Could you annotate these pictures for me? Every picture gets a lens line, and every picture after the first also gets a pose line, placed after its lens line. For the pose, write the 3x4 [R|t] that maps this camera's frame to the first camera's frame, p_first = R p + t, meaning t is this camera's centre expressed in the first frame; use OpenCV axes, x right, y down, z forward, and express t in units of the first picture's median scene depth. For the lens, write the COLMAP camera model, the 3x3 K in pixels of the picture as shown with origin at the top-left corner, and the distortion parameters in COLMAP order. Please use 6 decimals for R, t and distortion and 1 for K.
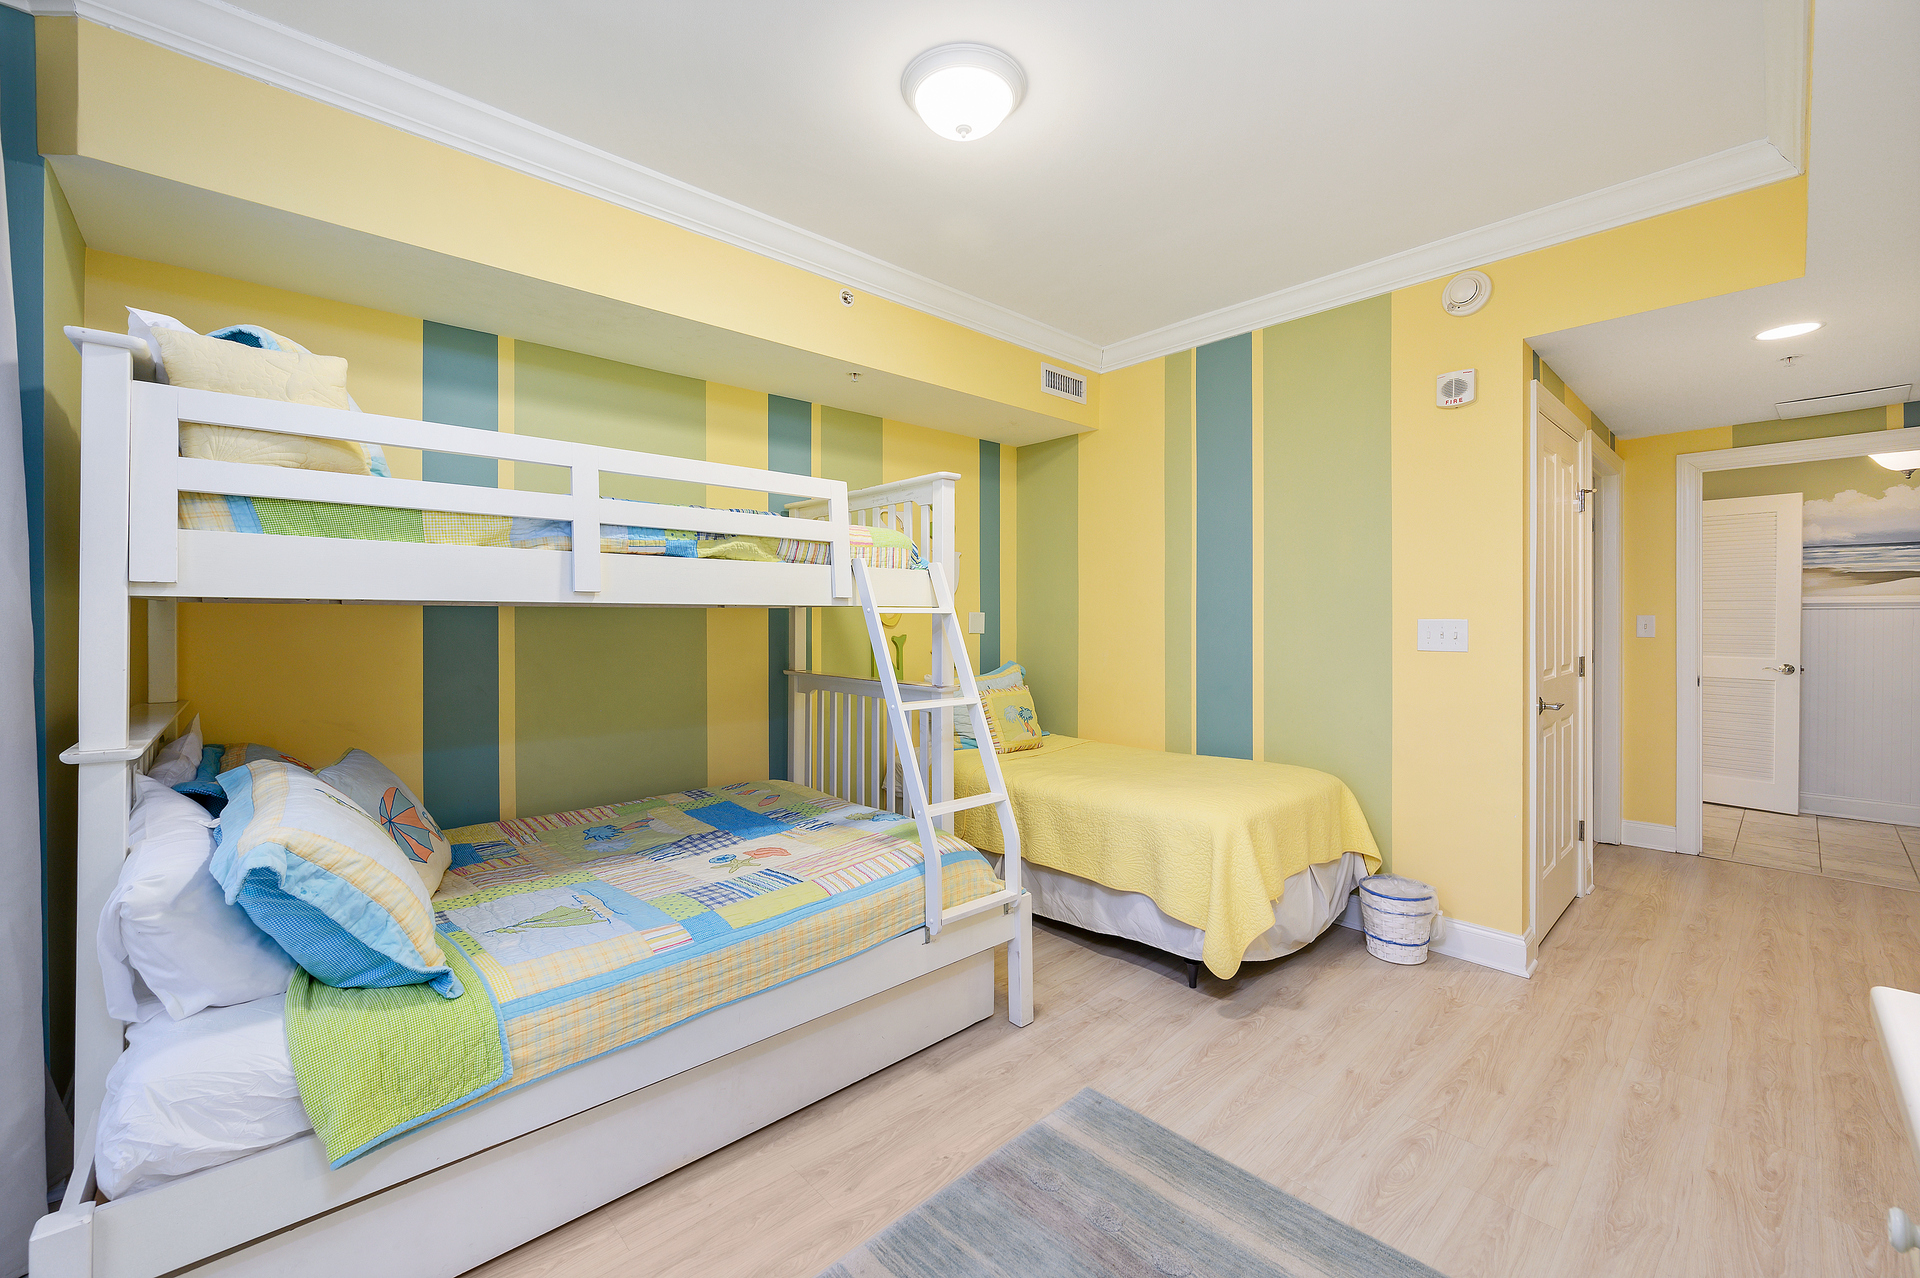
lens RADIAL K [[786.8, 0, 960.1], [0, 786.8, 613.1], [0, 0, 1]] dist [-0.005644, 0.000153]
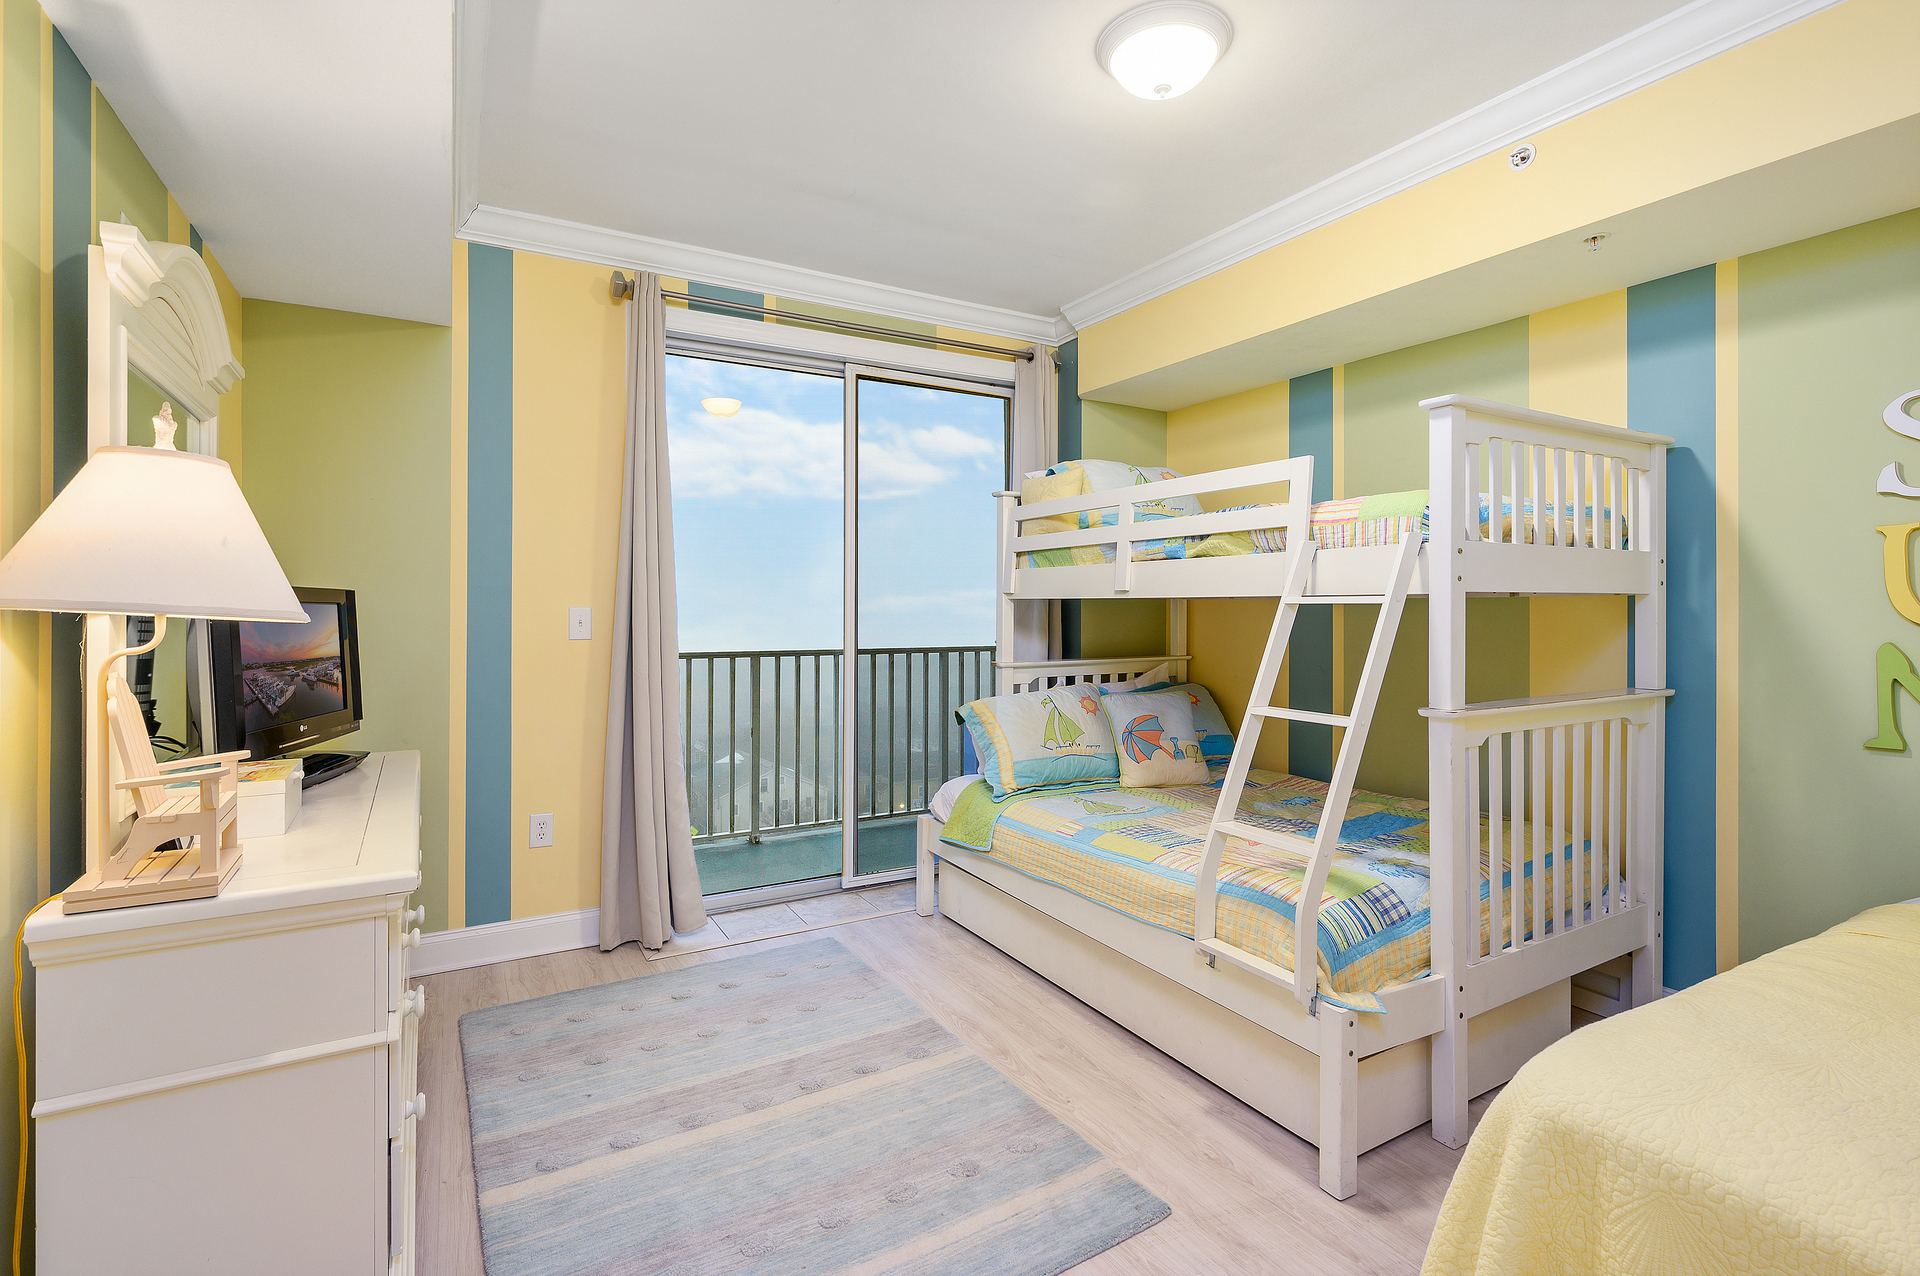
lens RADIAL K [[886.6, 0, 950.7], [0, 886.6, 611.3], [0, 0, 1]] dist [0.000115, 0.000122]
pose [[-0.236534, 0.002311, -0.971620, 1.078540], [-0.000135, 0.999997, 0.002412, 0.006894], [0.971623, 0.000702, -0.236533, 1.000631]]
